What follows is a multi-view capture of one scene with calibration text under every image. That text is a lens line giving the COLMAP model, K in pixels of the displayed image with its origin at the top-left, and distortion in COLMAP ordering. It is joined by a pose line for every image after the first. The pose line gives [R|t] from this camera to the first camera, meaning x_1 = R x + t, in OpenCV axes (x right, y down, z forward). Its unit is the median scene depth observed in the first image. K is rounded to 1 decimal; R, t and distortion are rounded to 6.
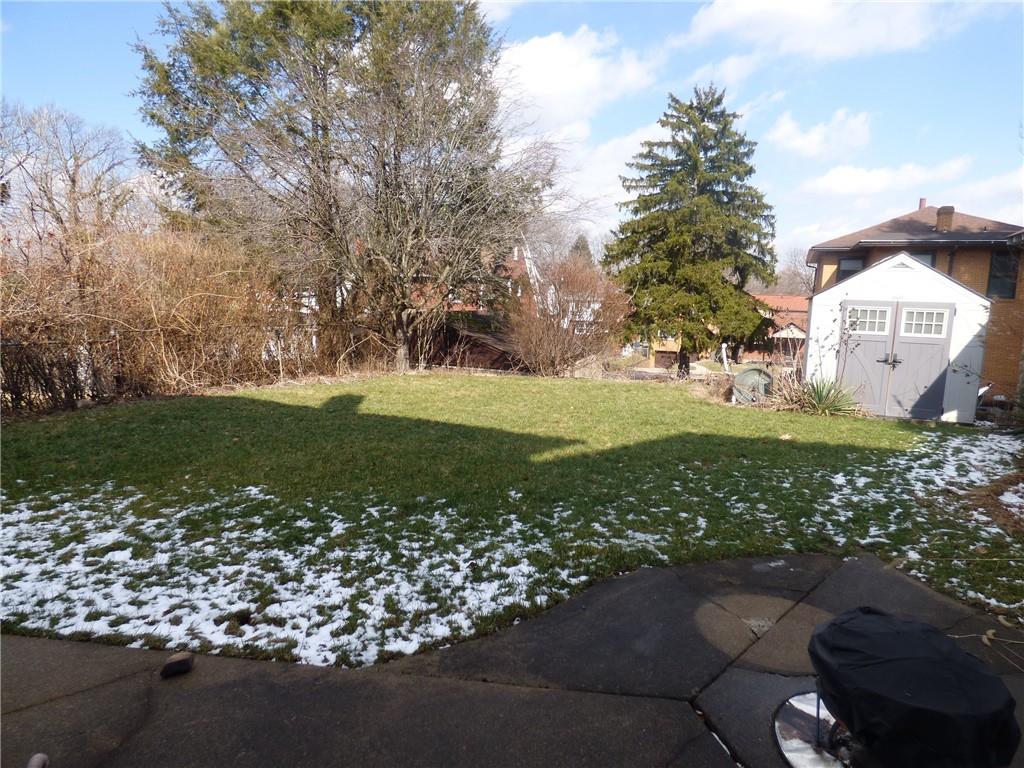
lens RADIAL K [[618.8, 0, 512.0], [0, 618.8, 384.0], [0, 0, 1]] dist [-0.015180, 0.000326]
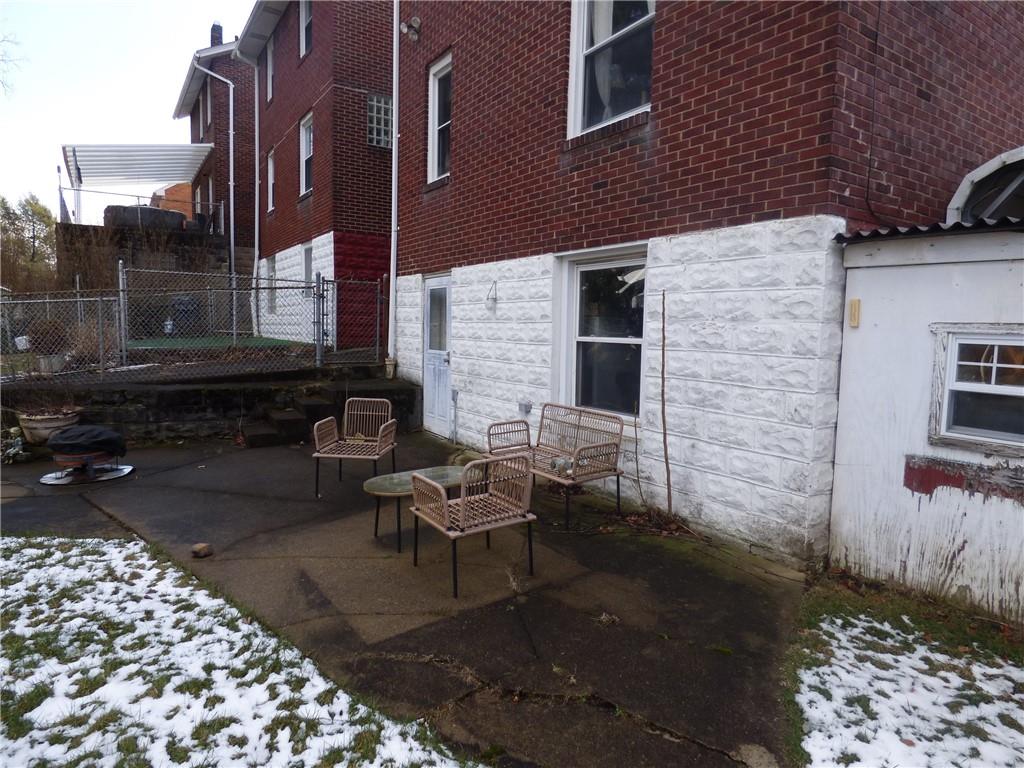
lens RADIAL K [[618.8, 0, 512.0], [0, 618.8, 384.0], [0, 0, 1]] dist [-0.015180, 0.000326]
pose [[-0.833276, -0.088577, 0.545715, -0.533688], [0.040092, 0.974801, 0.219443, -0.068738], [-0.551401, 0.204736, -0.808728, 0.463249]]
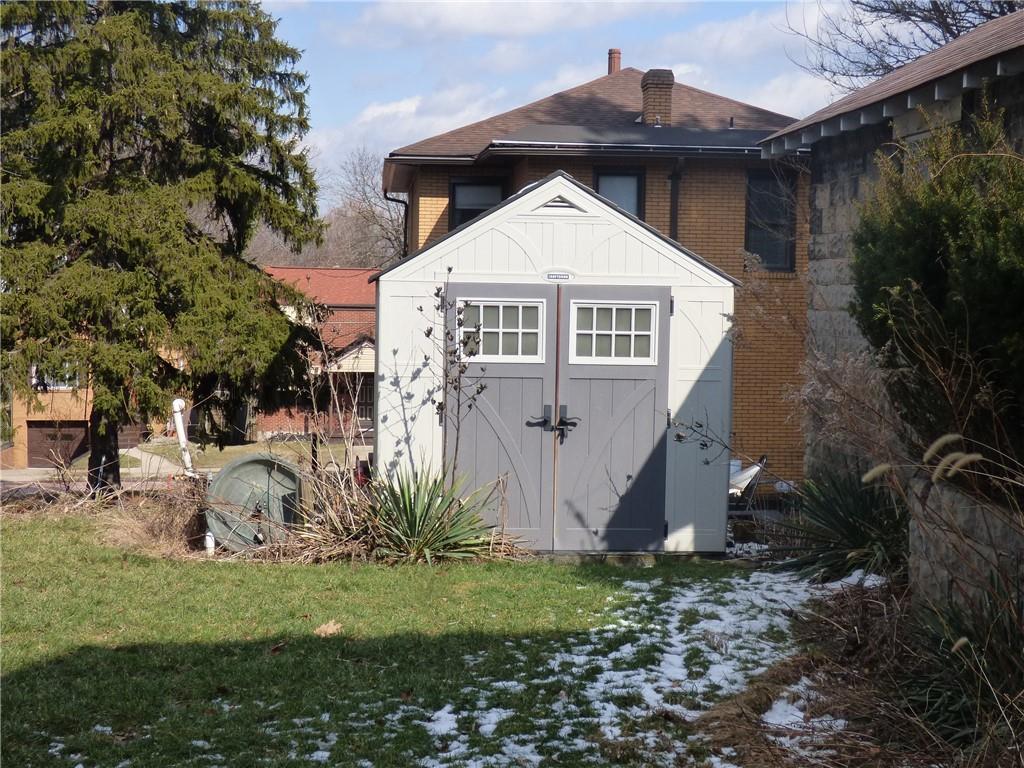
lens RADIAL K [[1644.1, 0, 512.0], [0, 1644.1, 384.0], [0, 0, 1]] dist [0.051133, 0.116188]
pose [[0.883710, -0.041940, 0.466152, 0.053233], [0.074637, 0.995859, -0.051896, -0.006569], [-0.462046, 0.080653, 0.883181, -0.005536]]
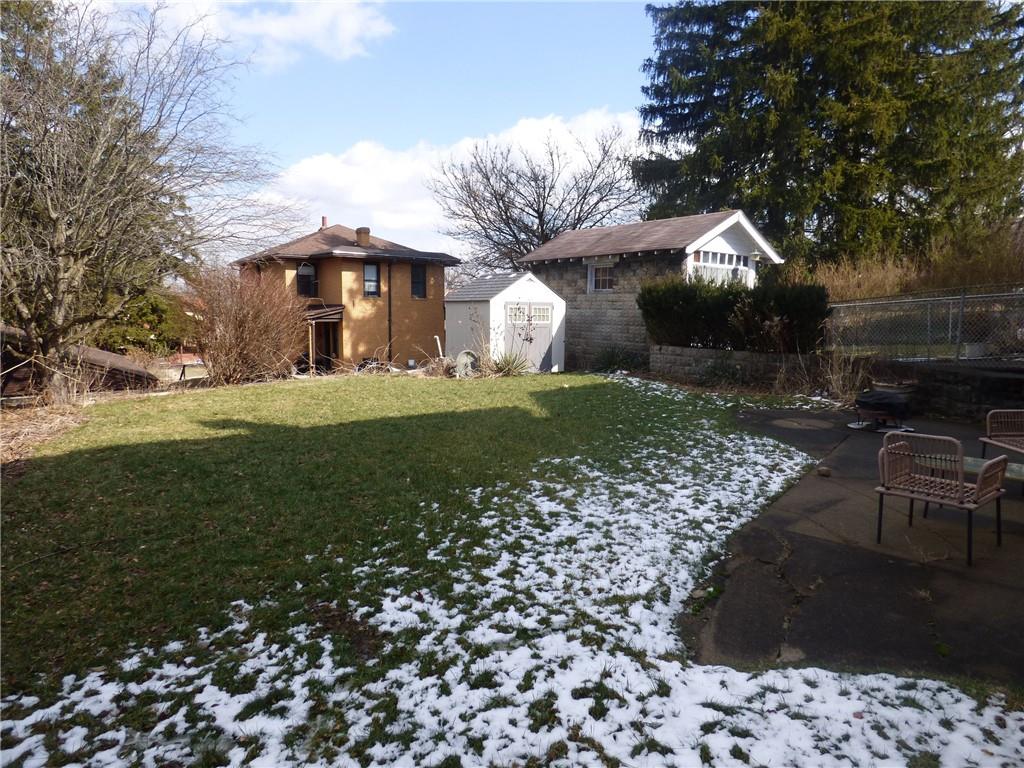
lens RADIAL K [[618.8, 0, 512.0], [0, 618.8, 384.0], [0, 0, 1]] dist [-0.015180, 0.000326]
pose [[0.508421, -0.128208, 0.851511, -0.796333], [0.128357, 0.989090, 0.072283, -0.043825], [-0.851488, 0.072547, 0.519331, 0.207893]]
